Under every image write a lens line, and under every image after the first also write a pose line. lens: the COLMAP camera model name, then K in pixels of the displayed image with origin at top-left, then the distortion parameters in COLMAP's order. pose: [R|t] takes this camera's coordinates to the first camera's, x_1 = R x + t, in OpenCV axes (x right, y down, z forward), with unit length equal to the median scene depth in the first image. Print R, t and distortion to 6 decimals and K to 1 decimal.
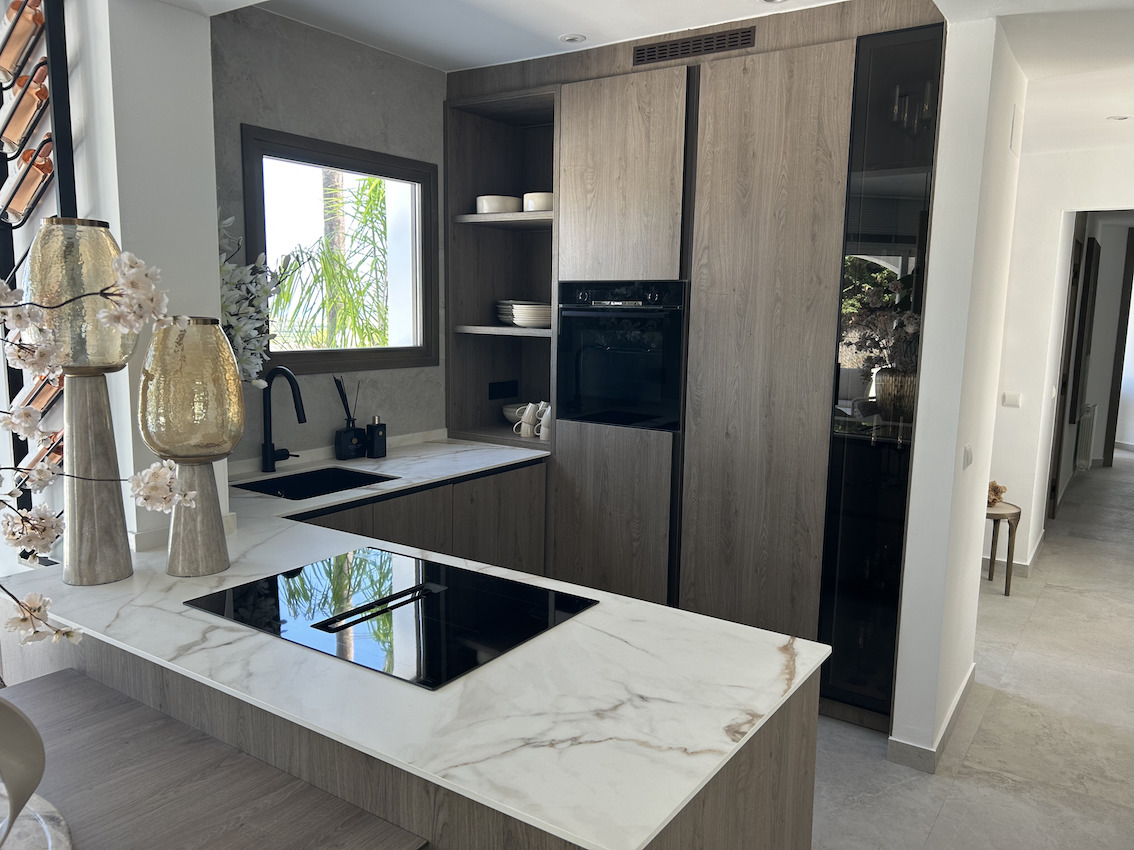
lens RADIAL K [[870.2, 0, 558.9], [0, 870.2, 440.0], [0, 0, 1]] dist [0.039143, -0.030240]
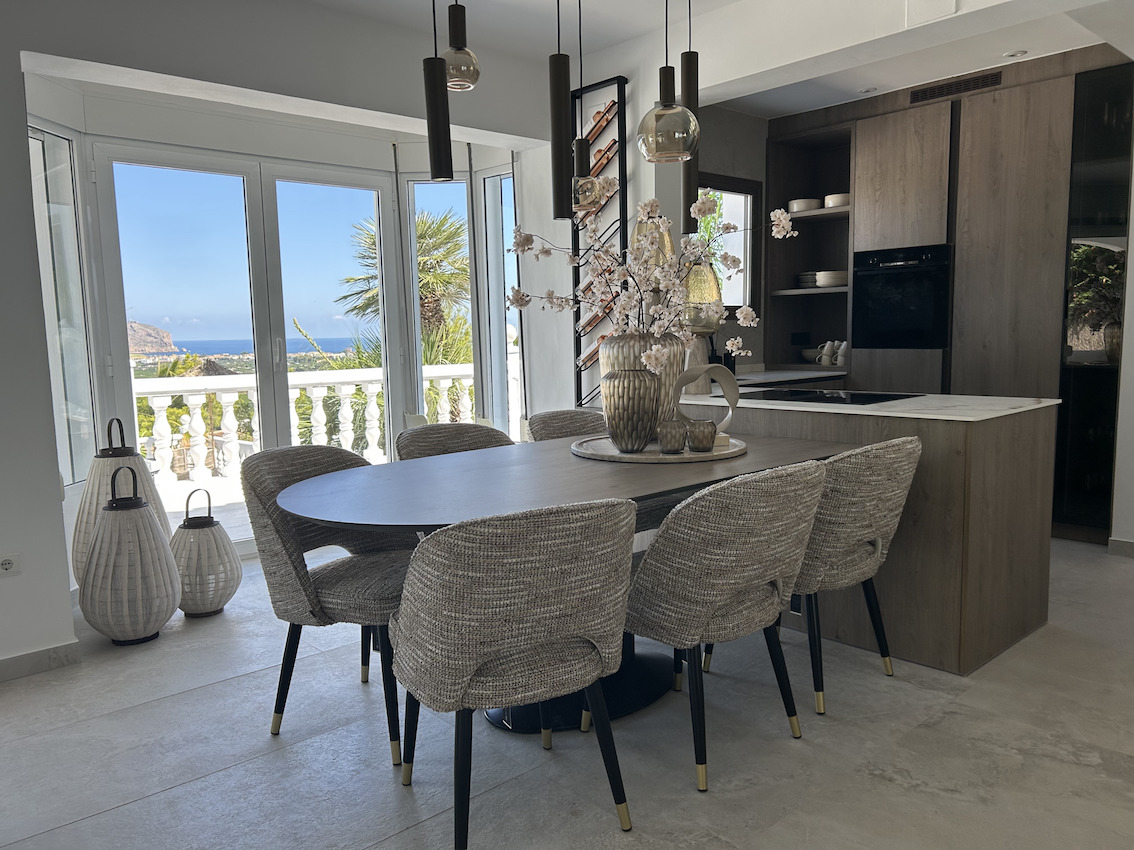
lens RADIAL K [[870.2, 0, 558.9], [0, 870.2, 440.0], [0, 0, 1]] dist [0.039143, -0.030240]
pose [[0.975747, -0.011523, -0.218600, -0.177149], [0.005331, 0.999568, -0.028894, 0.183269], [0.218838, 0.027028, 0.975387, -0.568965]]
